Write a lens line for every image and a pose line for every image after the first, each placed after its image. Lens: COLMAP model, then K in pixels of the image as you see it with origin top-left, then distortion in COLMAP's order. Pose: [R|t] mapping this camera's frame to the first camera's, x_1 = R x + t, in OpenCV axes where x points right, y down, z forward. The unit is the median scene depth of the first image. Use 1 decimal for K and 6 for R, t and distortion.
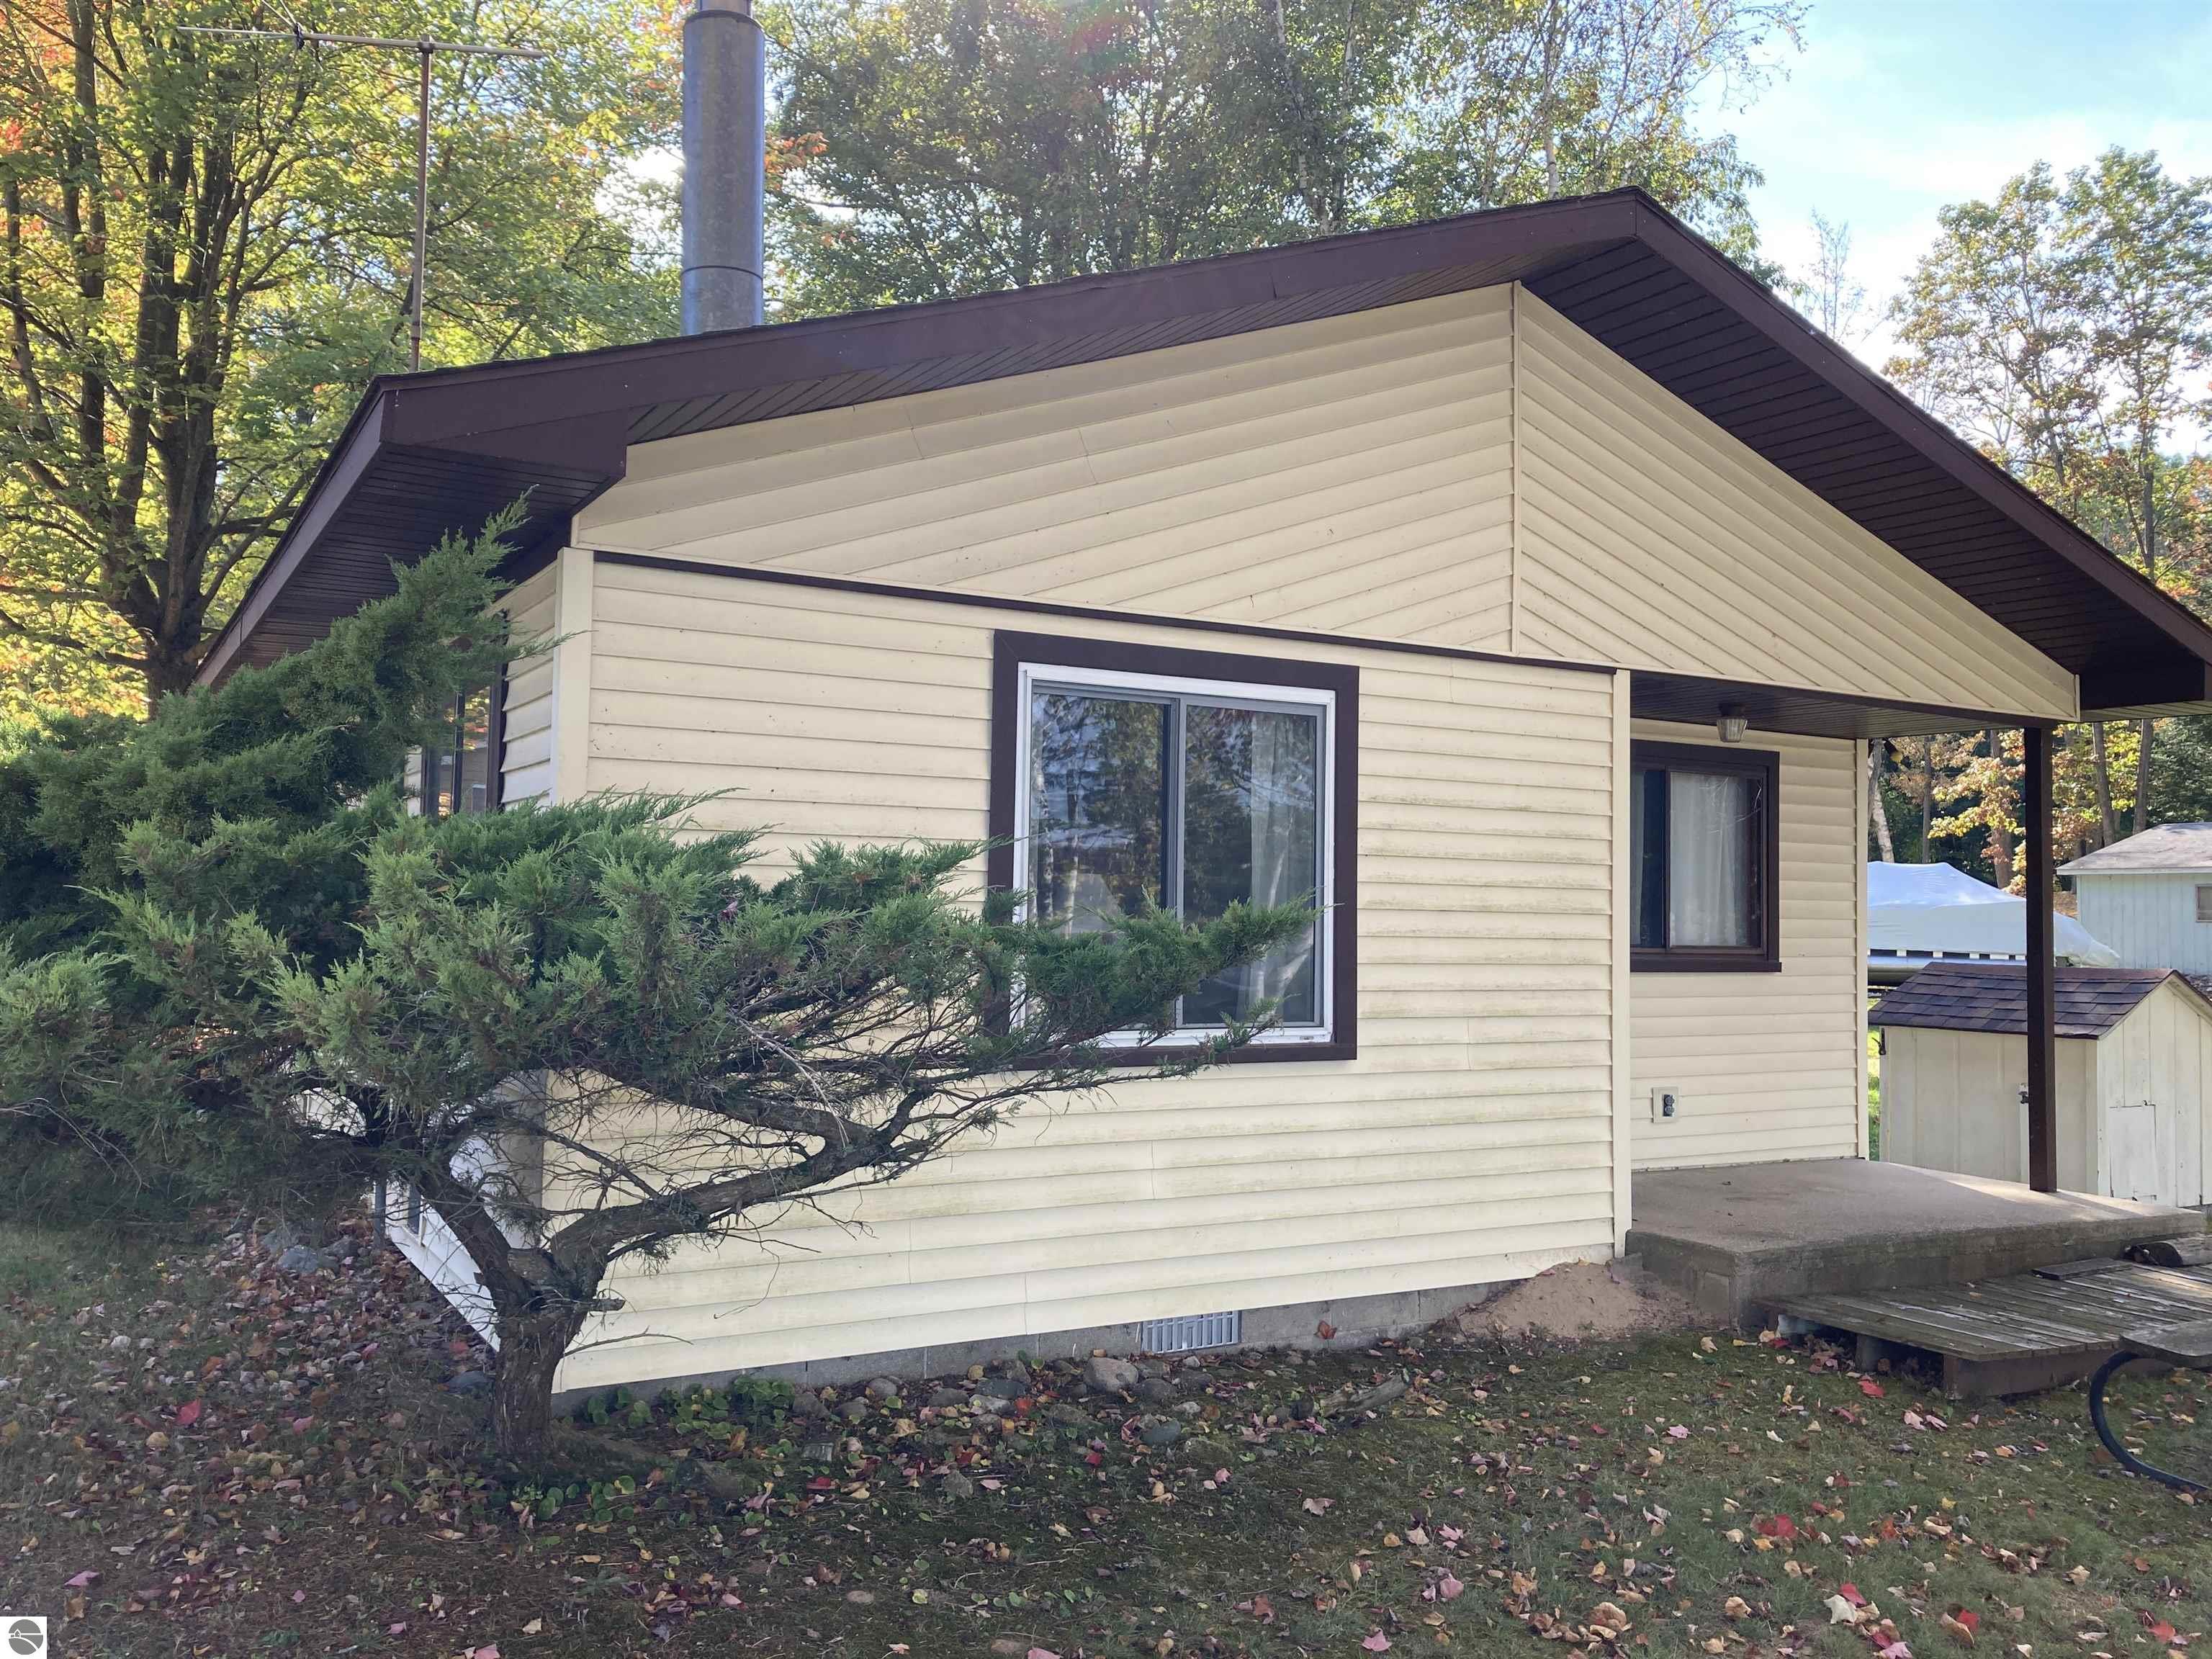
lens RADIAL K [[1790.0, 0, 1095.5], [0, 1790.0, 805.5], [0, 0, 1]] dist [0.059433, -0.077623]
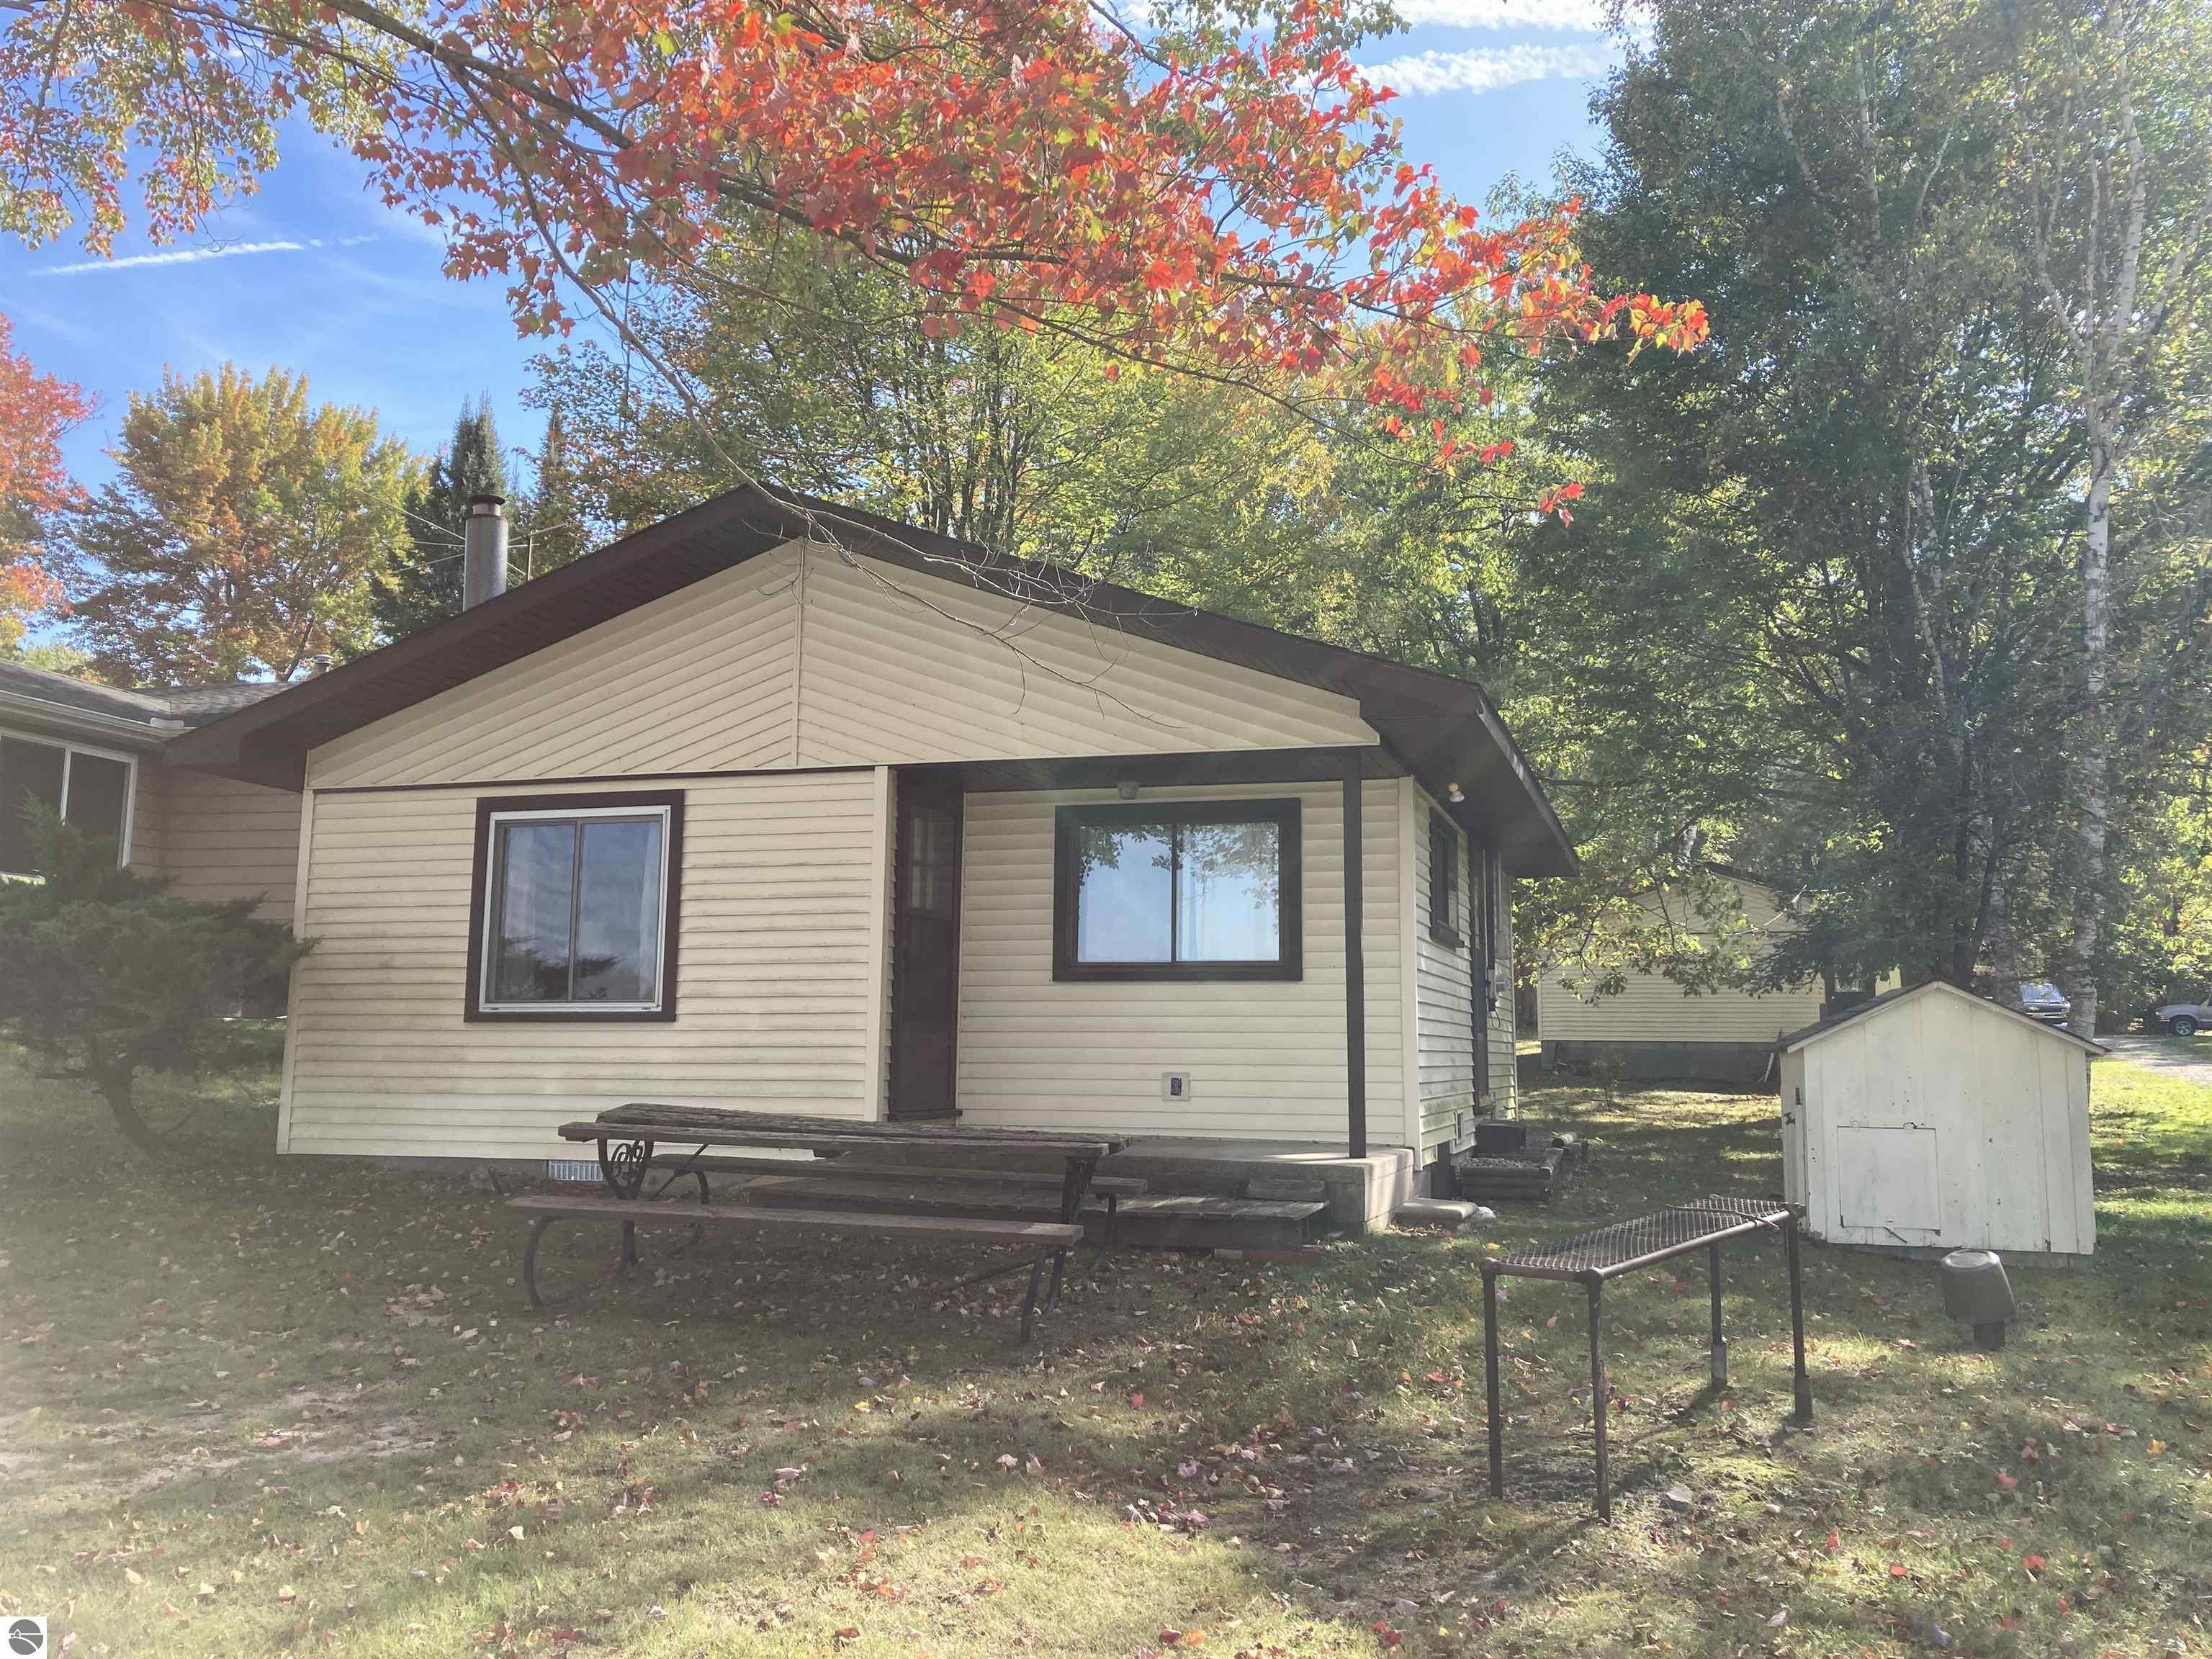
lens RADIAL K [[1790.0, 0, 1095.5], [0, 1790.0, 805.5], [0, 0, 1]] dist [0.059433, -0.077623]
pose [[0.682767, -0.110351, -0.722255, 1.634766], [0.048002, 0.993168, -0.106366, 0.136711], [0.729058, 0.037953, 0.683399, 0.125522]]
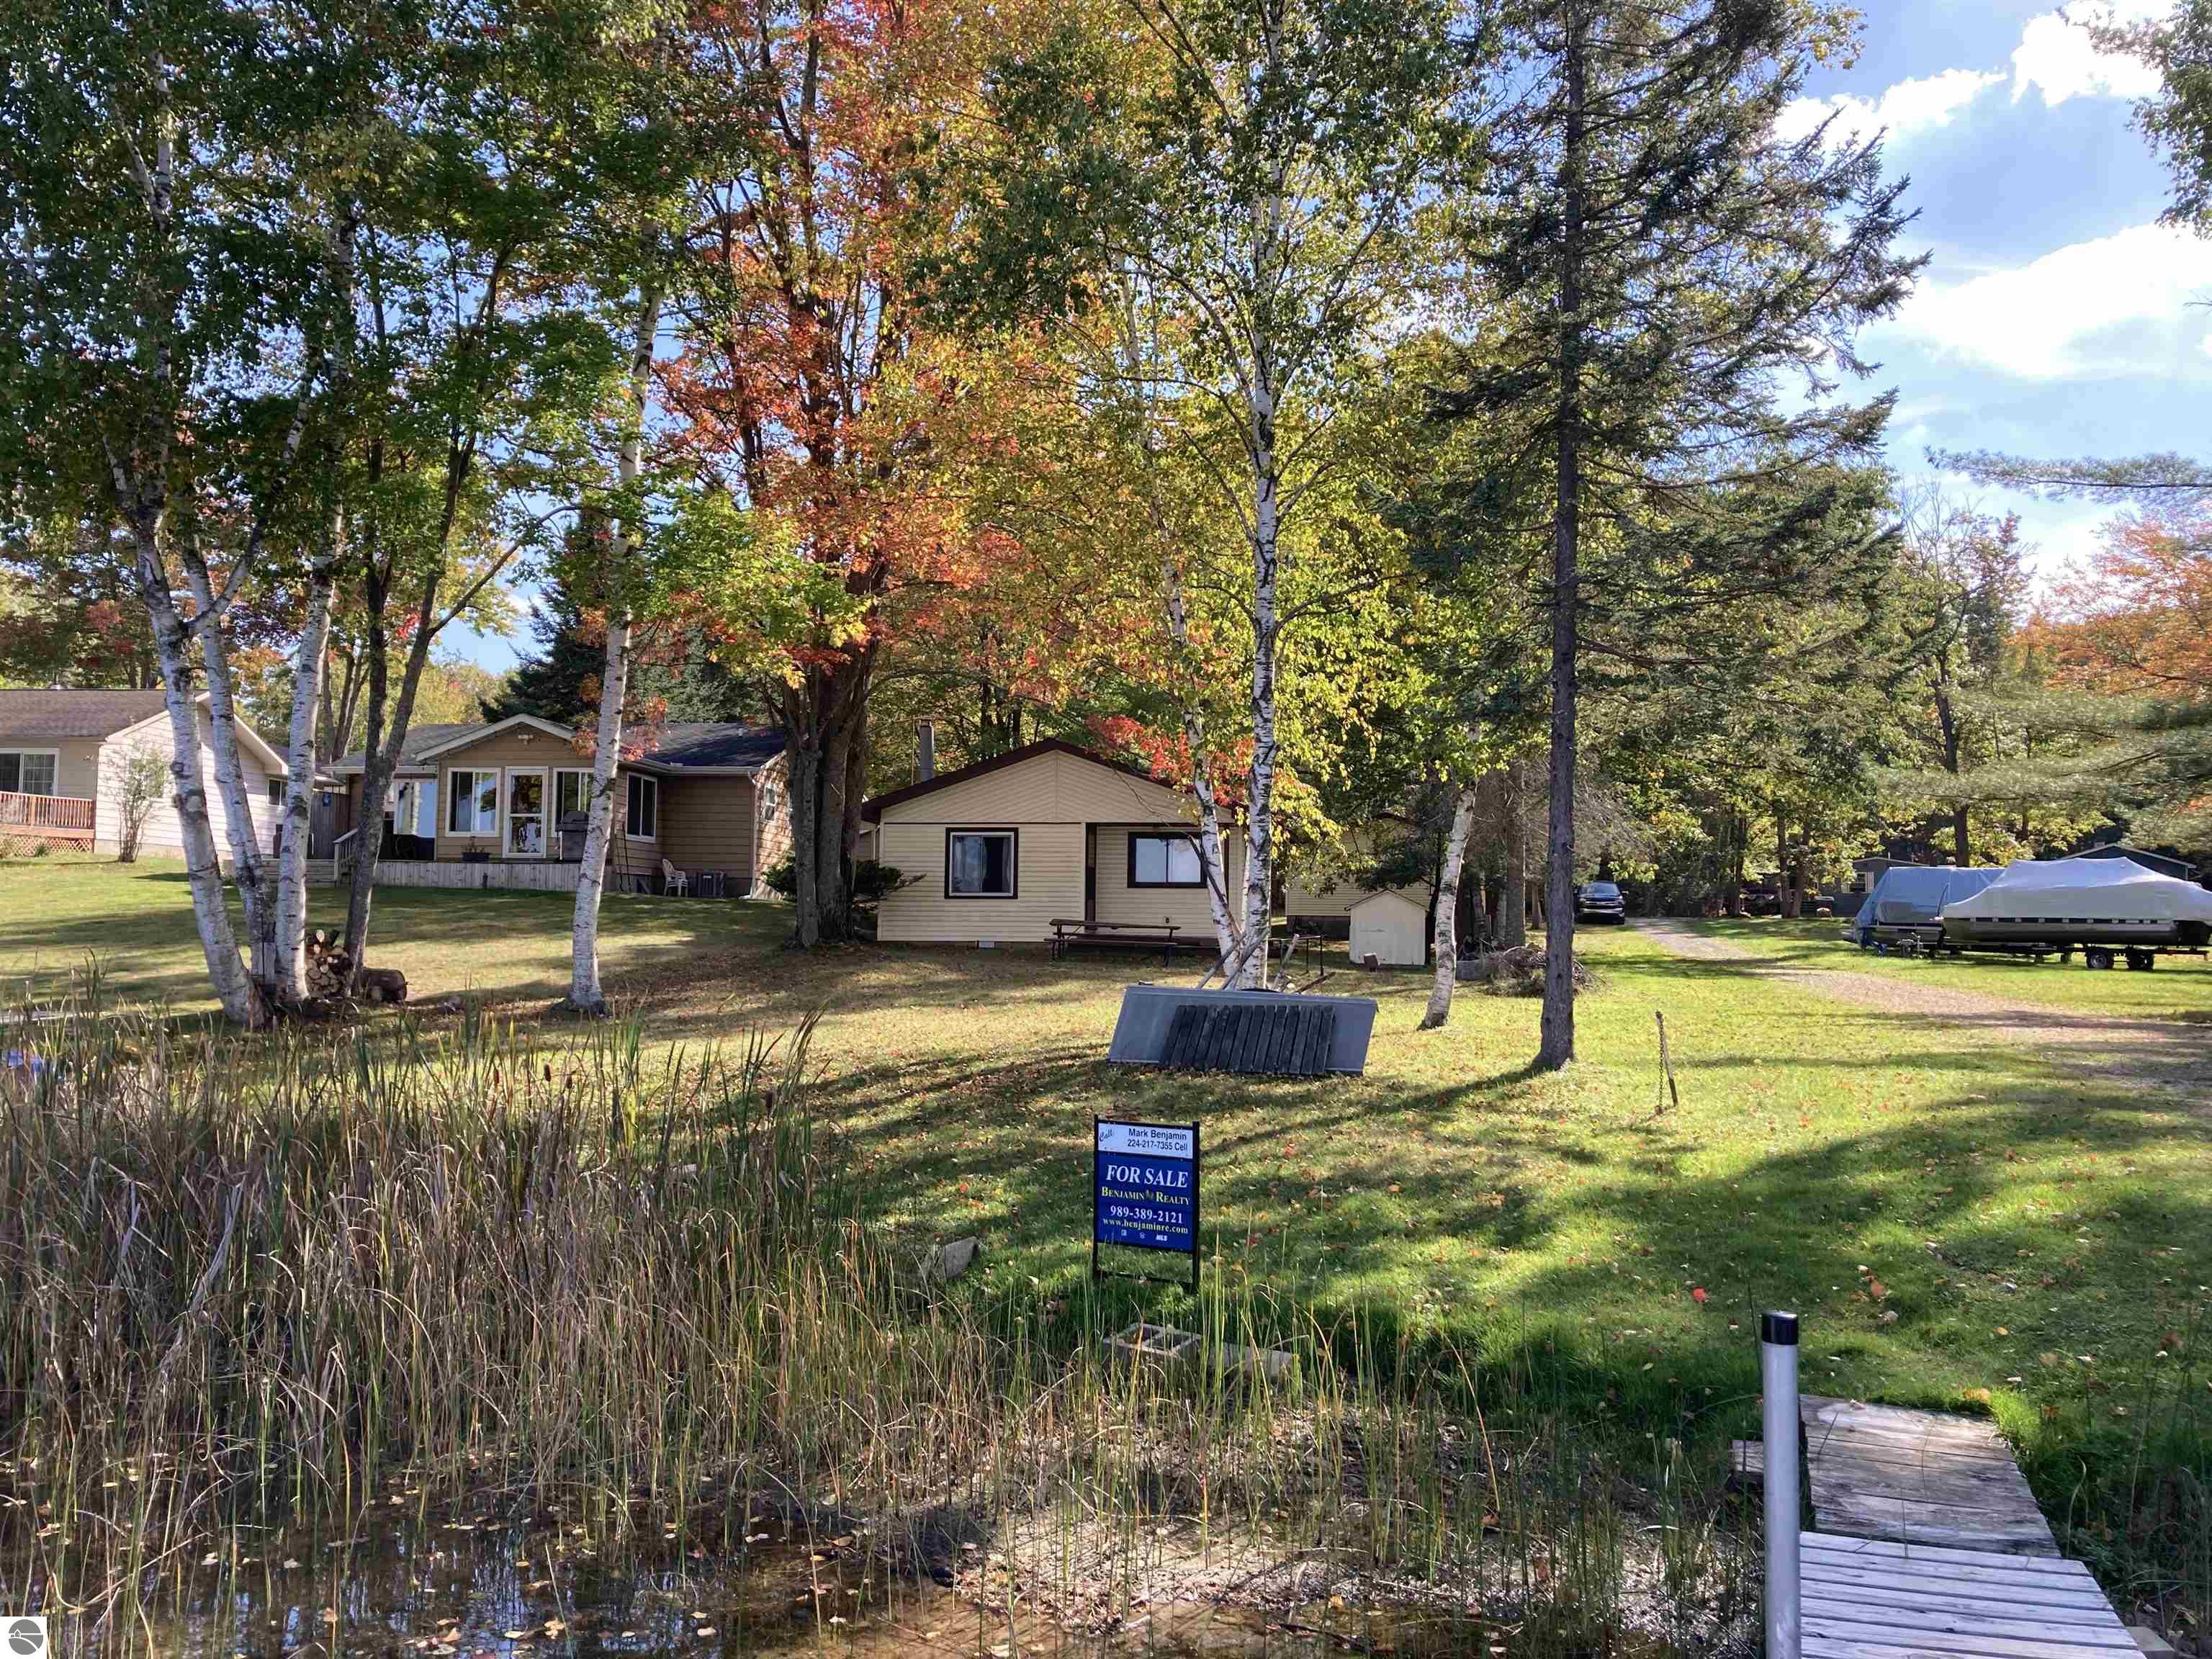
lens RADIAL K [[1790.0, 0, 1095.5], [0, 1790.0, 805.5], [0, 0, 1]] dist [0.059433, -0.077623]
pose [[0.769094, -0.058189, -0.636481, 3.794865], [0.039944, 0.998276, -0.043000, 0.099590], [0.637886, 0.007647, 0.770093, -3.043341]]
